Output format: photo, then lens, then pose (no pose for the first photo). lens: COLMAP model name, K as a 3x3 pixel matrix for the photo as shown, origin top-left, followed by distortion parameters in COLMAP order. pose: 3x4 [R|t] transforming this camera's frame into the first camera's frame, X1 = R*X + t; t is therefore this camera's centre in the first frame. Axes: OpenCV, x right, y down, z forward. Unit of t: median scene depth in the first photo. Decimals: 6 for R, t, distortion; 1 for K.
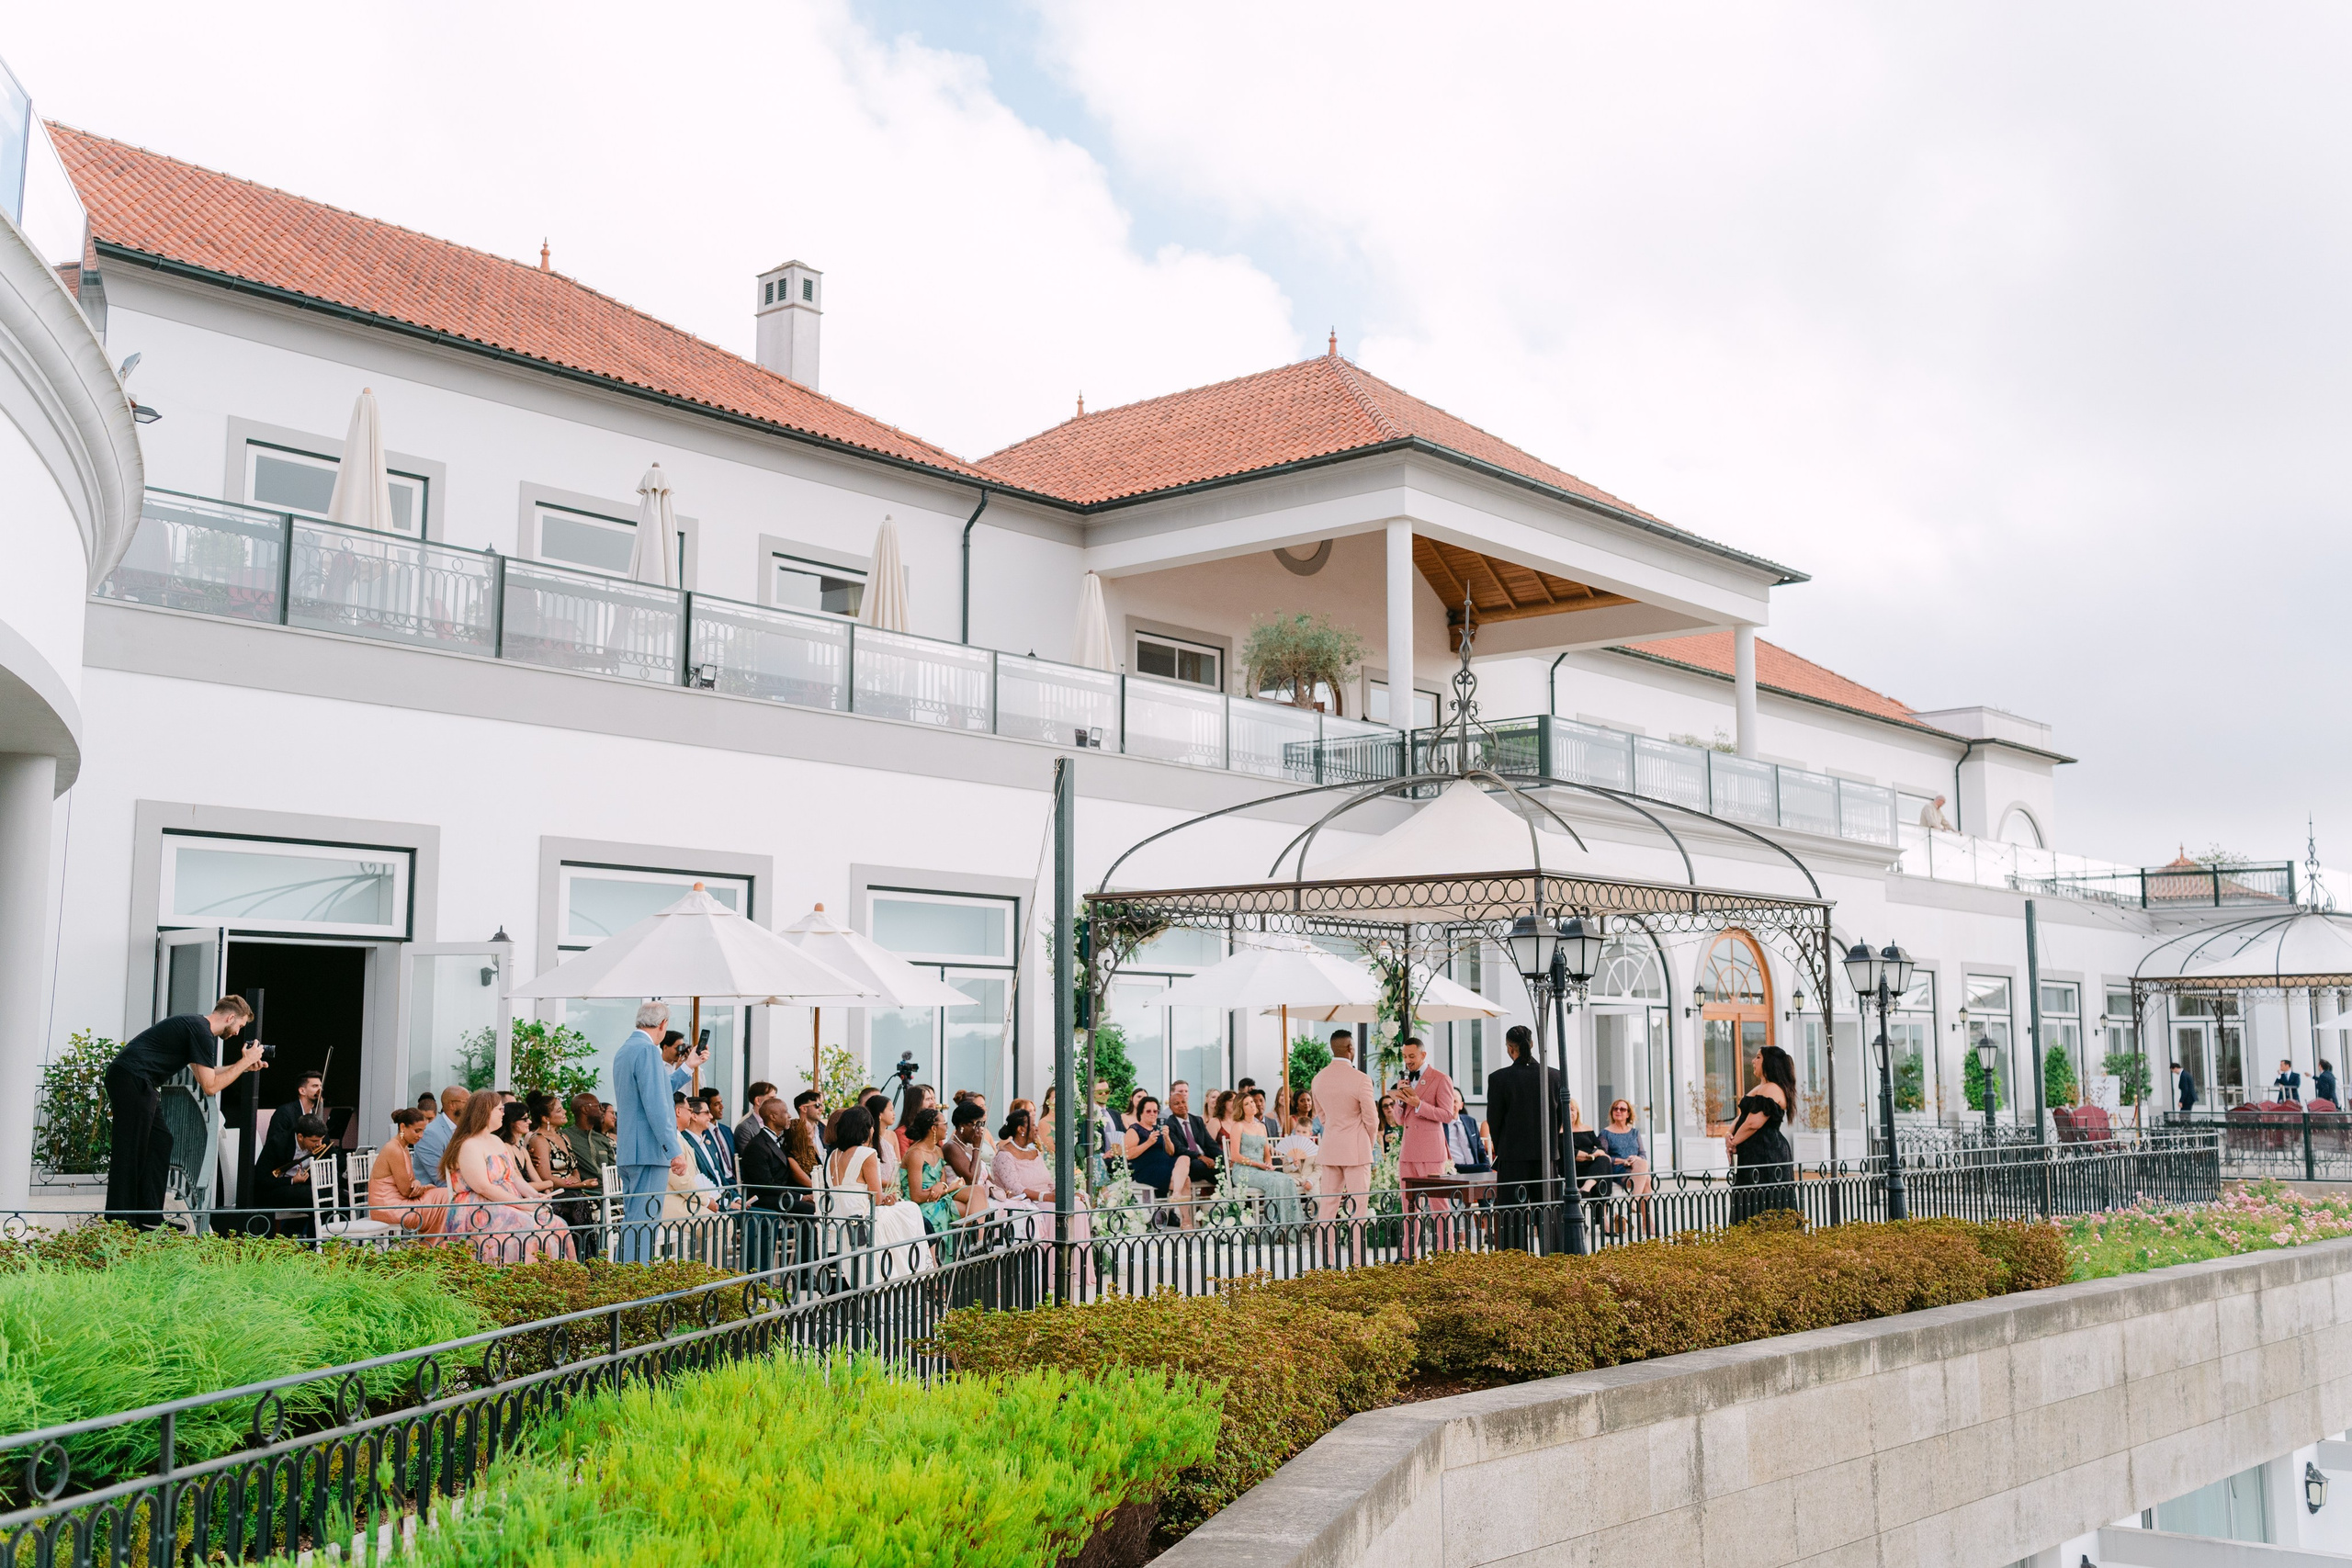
lens RADIAL K [[2395.3, 0, 1176.0], [0, 2395.3, 784.0], [0, 0, 1]] dist [-0.003599, 0.017721]
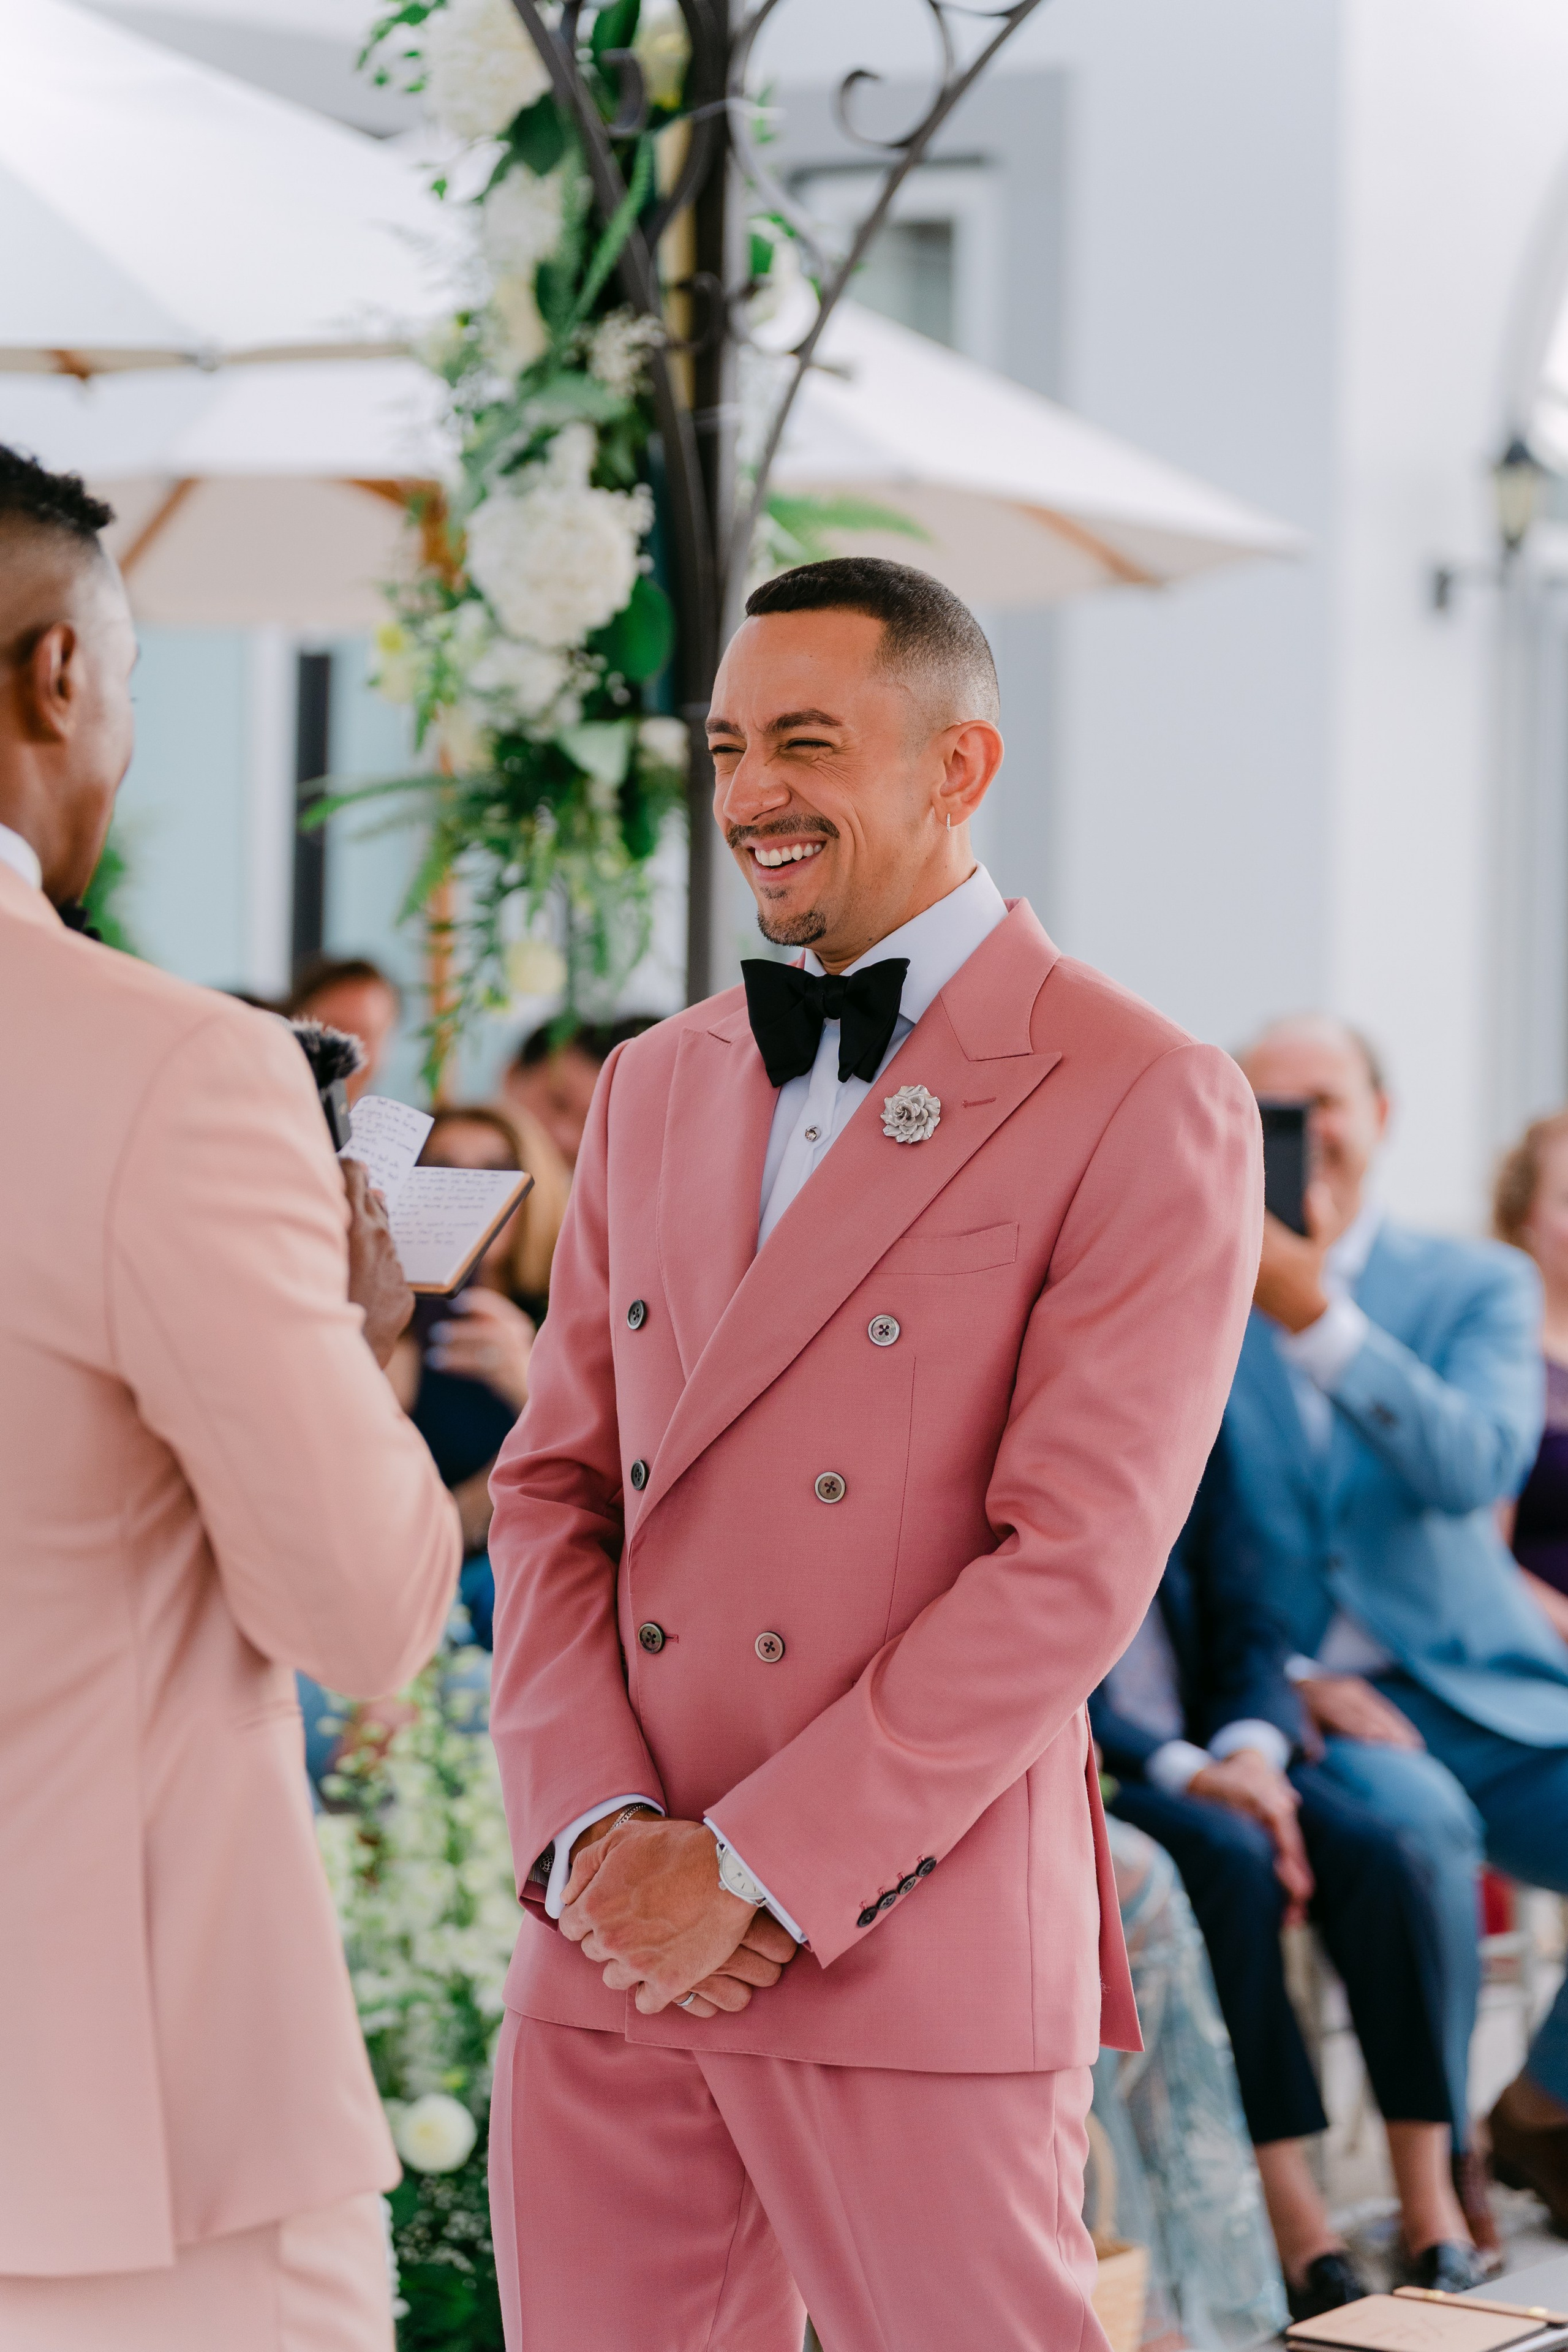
lens RADIAL K [[6384.7, 0, 784.0], [0, 6384.7, 1176.0], [0, 0, 1]] dist [-0.037559, -0.187350]
pose [[0.991720, 0.007104, 0.128219, 0.062870], [-0.028066, 0.986320, 0.162435, 0.082519], [-0.125311, -0.164689, 0.978353, 0.711269]]
